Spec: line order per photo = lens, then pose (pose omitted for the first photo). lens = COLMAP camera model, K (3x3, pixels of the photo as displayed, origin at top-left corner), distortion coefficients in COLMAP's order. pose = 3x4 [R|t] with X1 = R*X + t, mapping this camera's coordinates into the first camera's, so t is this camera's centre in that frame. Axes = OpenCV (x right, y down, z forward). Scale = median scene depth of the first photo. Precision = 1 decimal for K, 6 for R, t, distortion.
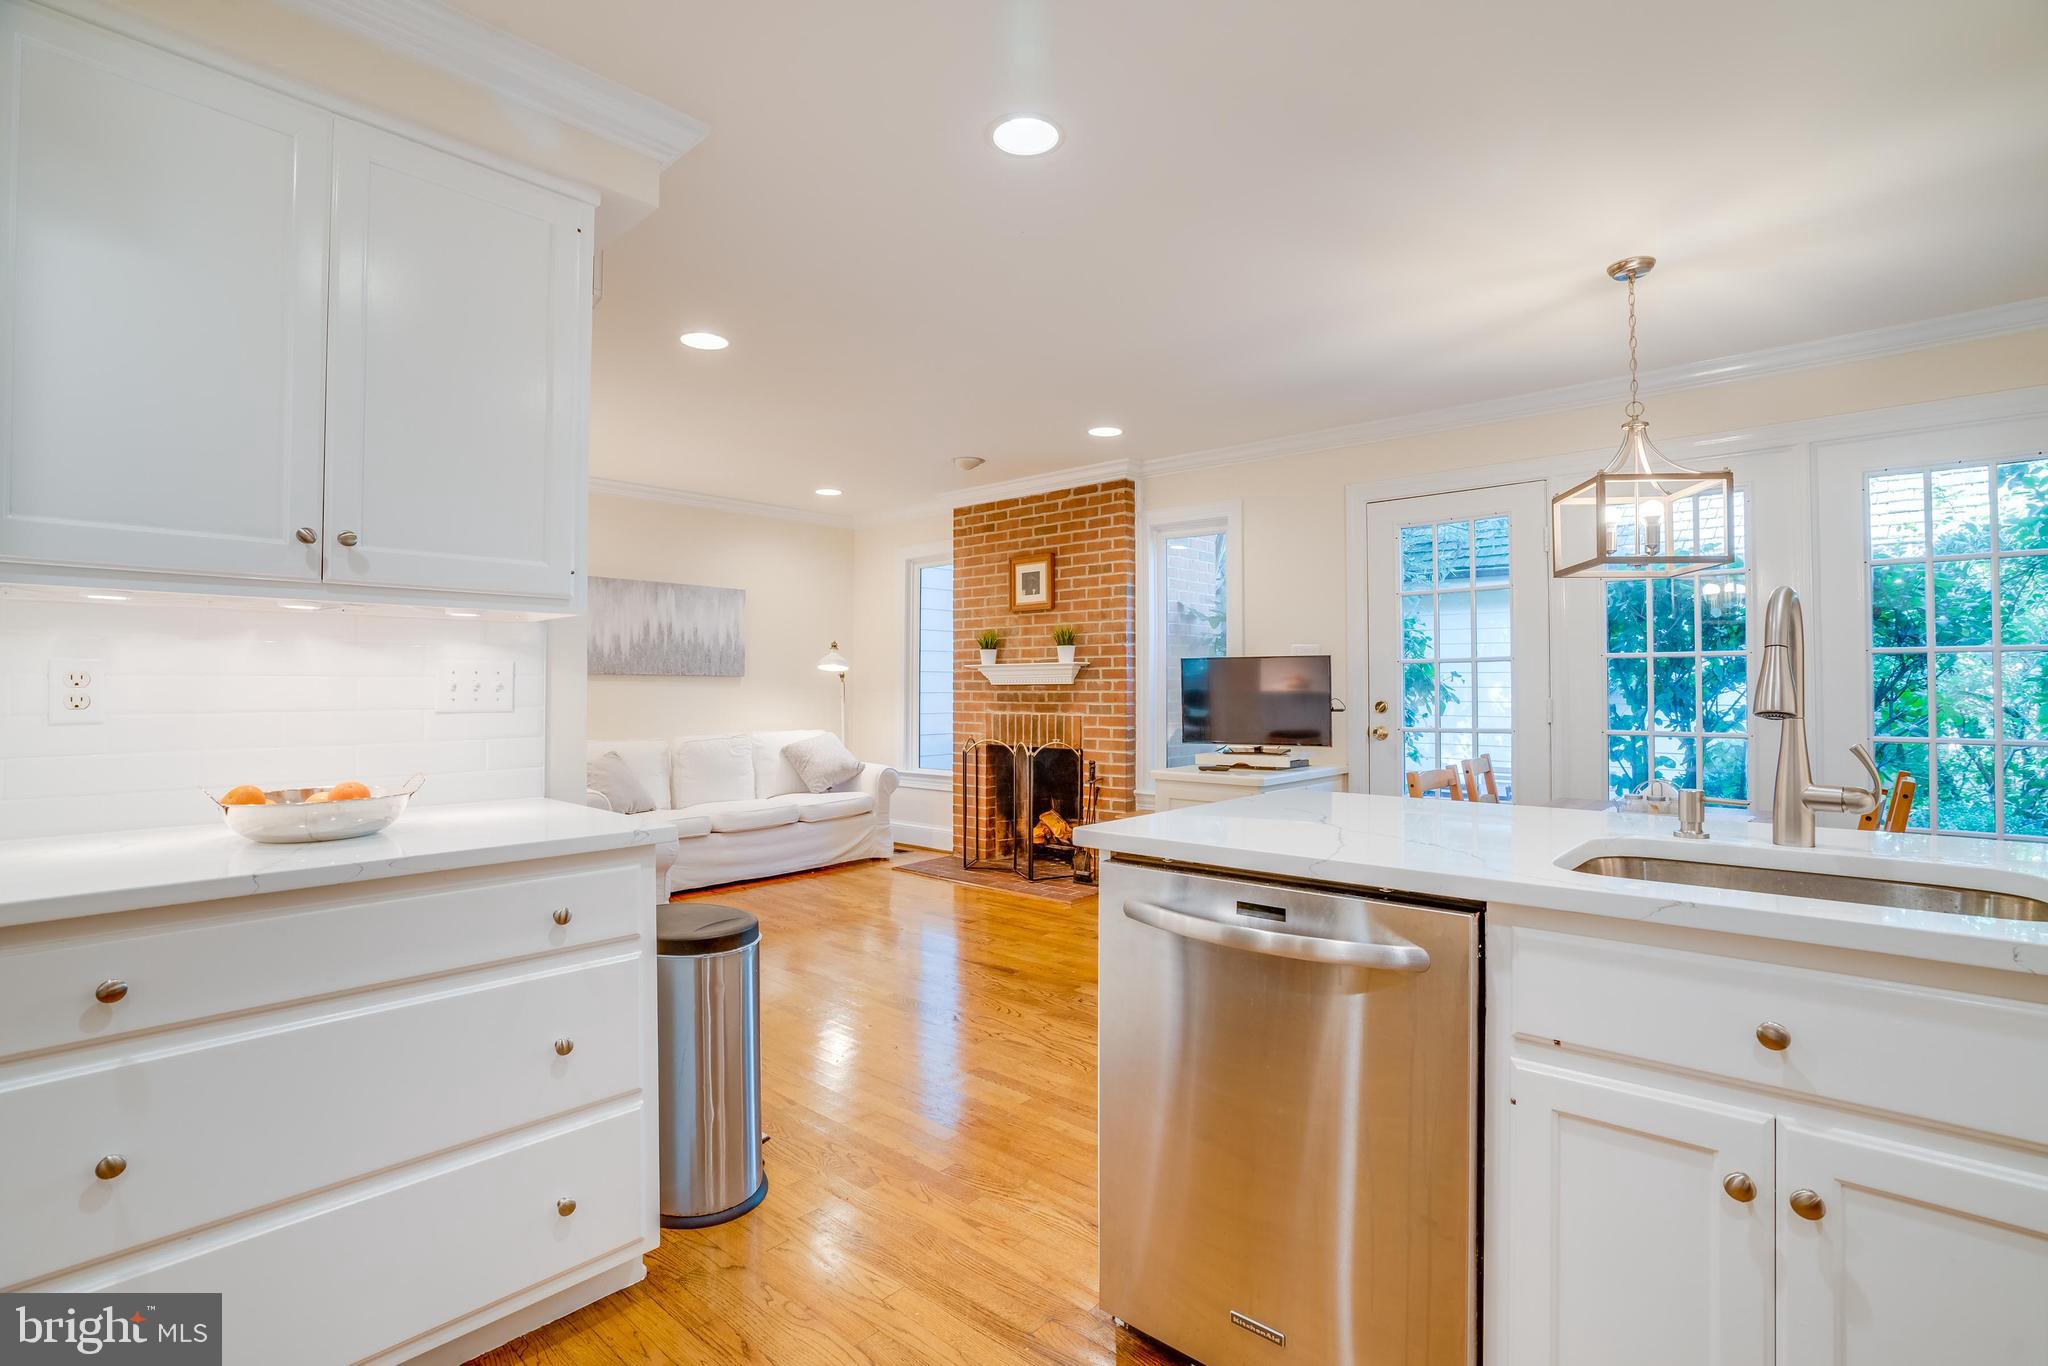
lens RADIAL K [[945.7, 0, 1035.5], [0, 945.7, 673.2], [0, 0, 1]] dist [-0.040375, 0.007704]
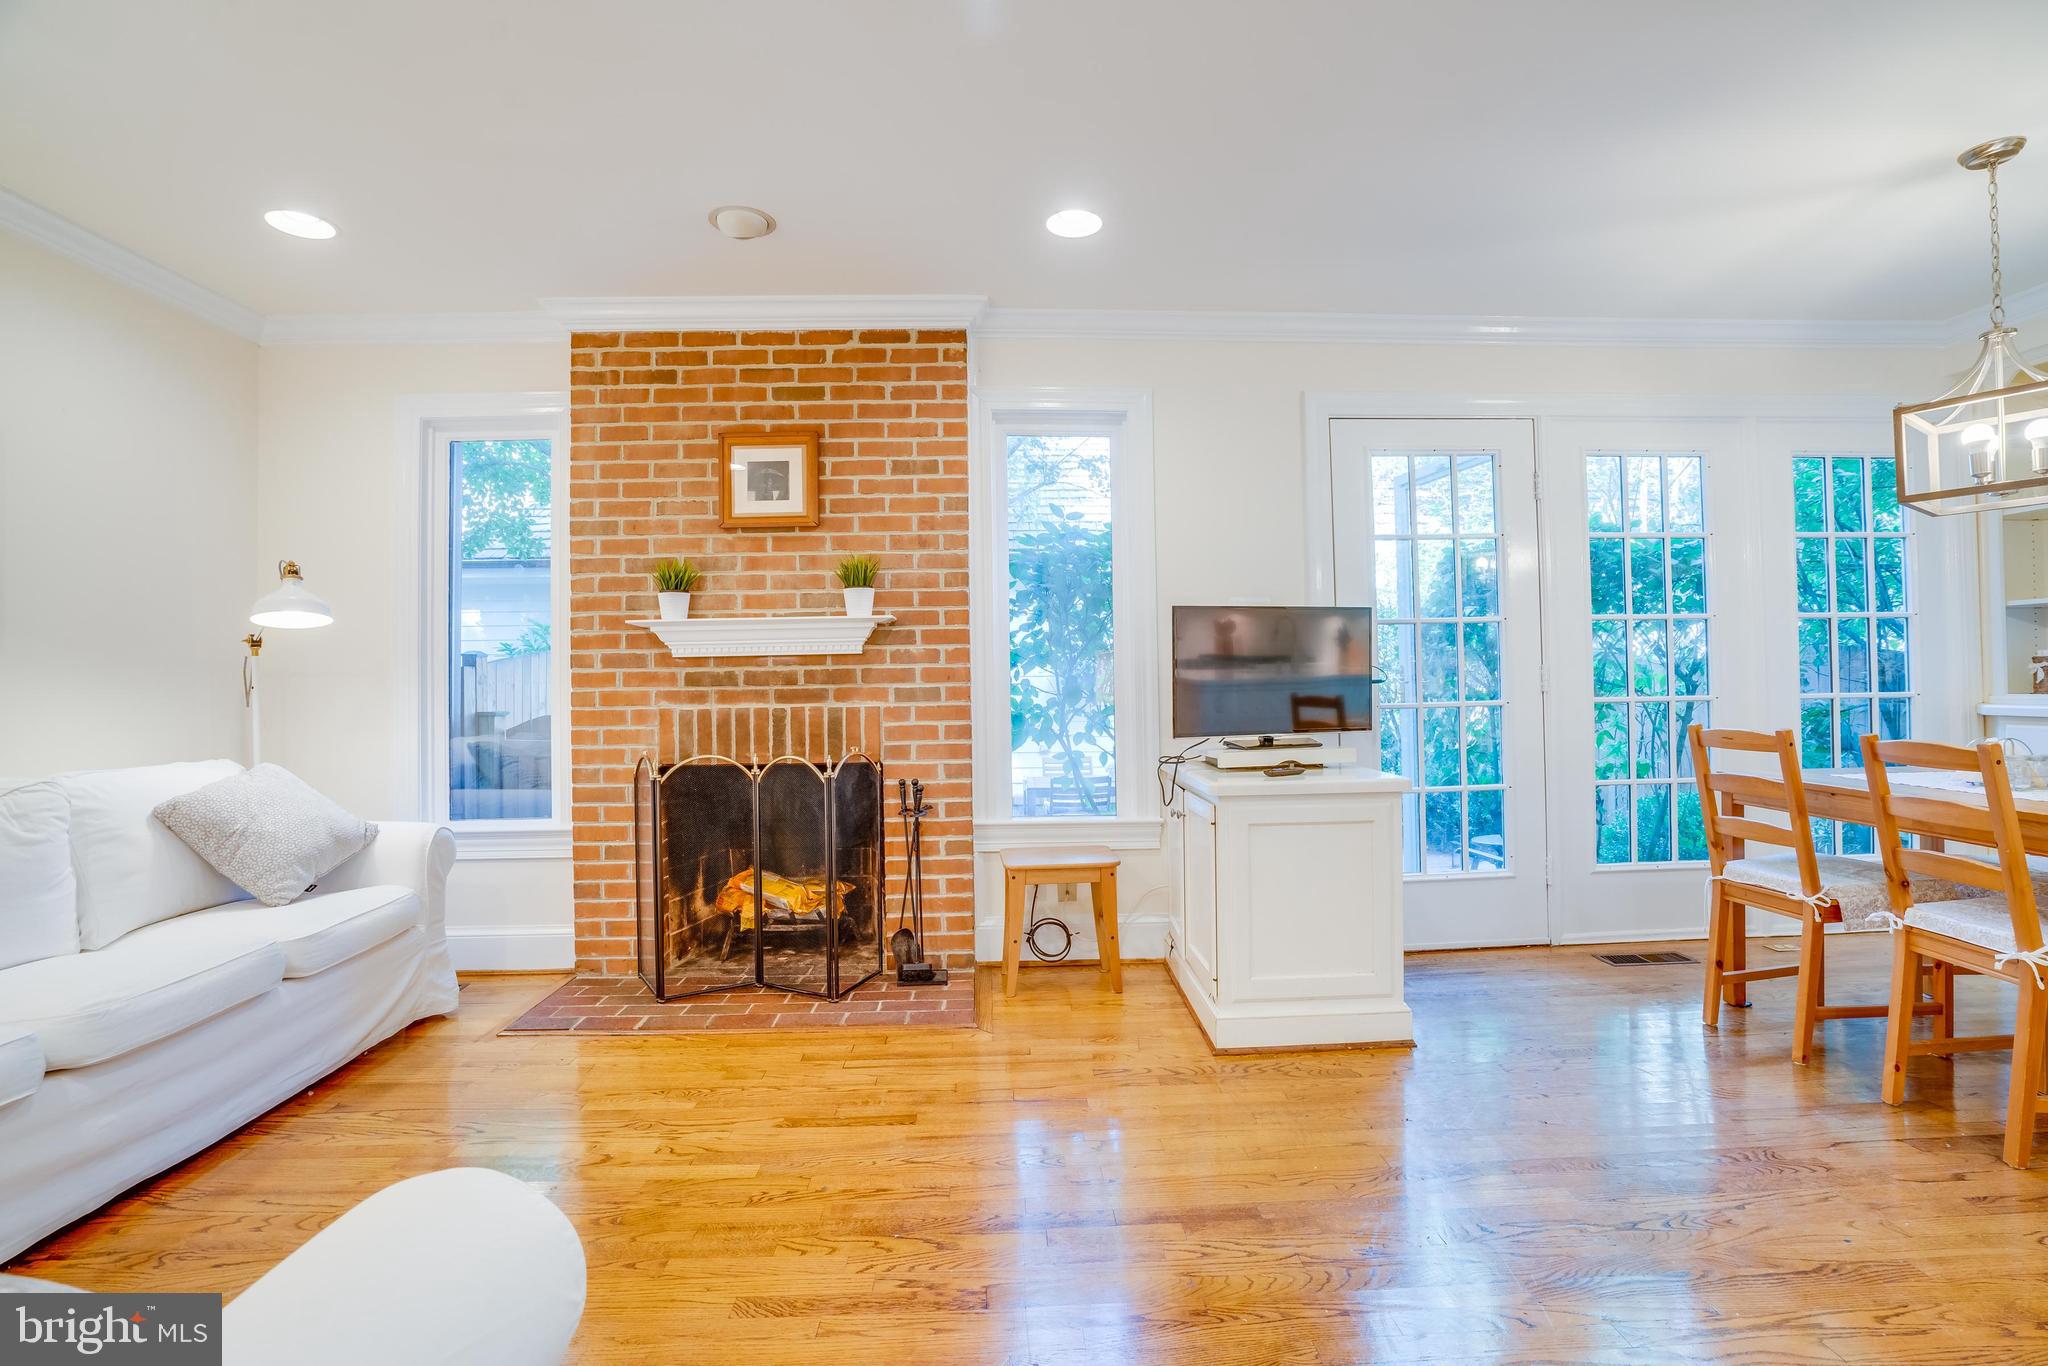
lens RADIAL K [[945.7, 0, 1044.7], [0, 945.7, 663.3], [0, 0, 1]] dist [-0.040375, 0.007704]
pose [[0.731350, 0.003338, 0.681994, -0.275197], [0.004523, 0.999942, -0.009745, 0.023086], [-0.681987, 0.010212, 0.731293, 0.468363]]
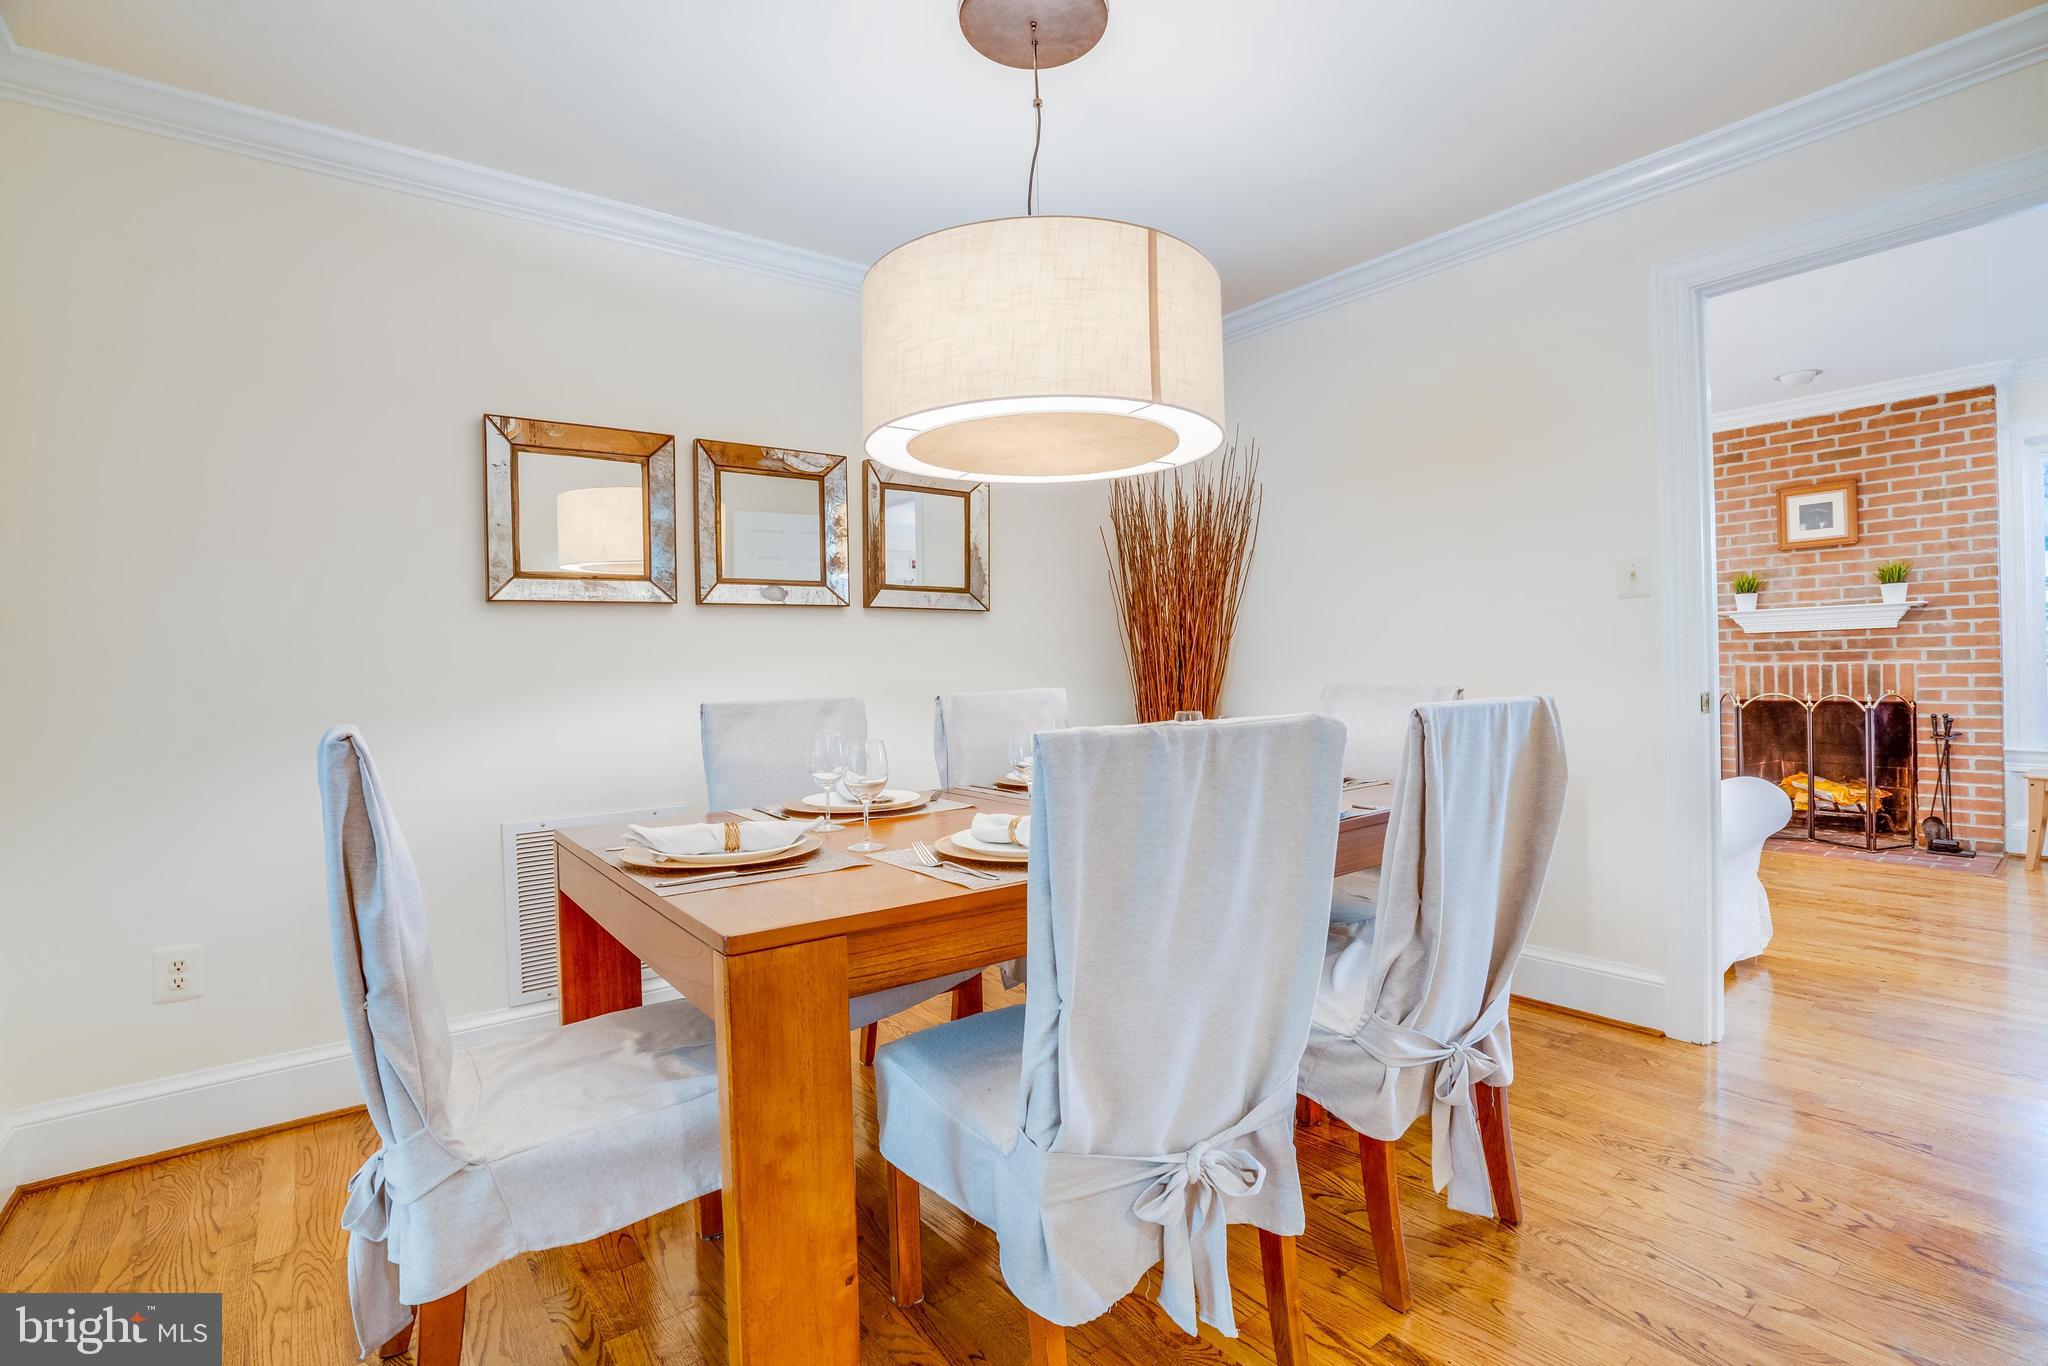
lens RADIAL K [[945.7, 0, 1007.8], [0, 945.7, 673.0], [0, 0, 1]] dist [-0.040375, 0.007704]
pose [[0.973934, -0.026318, -0.225298, -0.555375], [0.032739, 0.999156, 0.024812, 0.005452], [0.224455, -0.031542, 0.973974, -0.012975]]
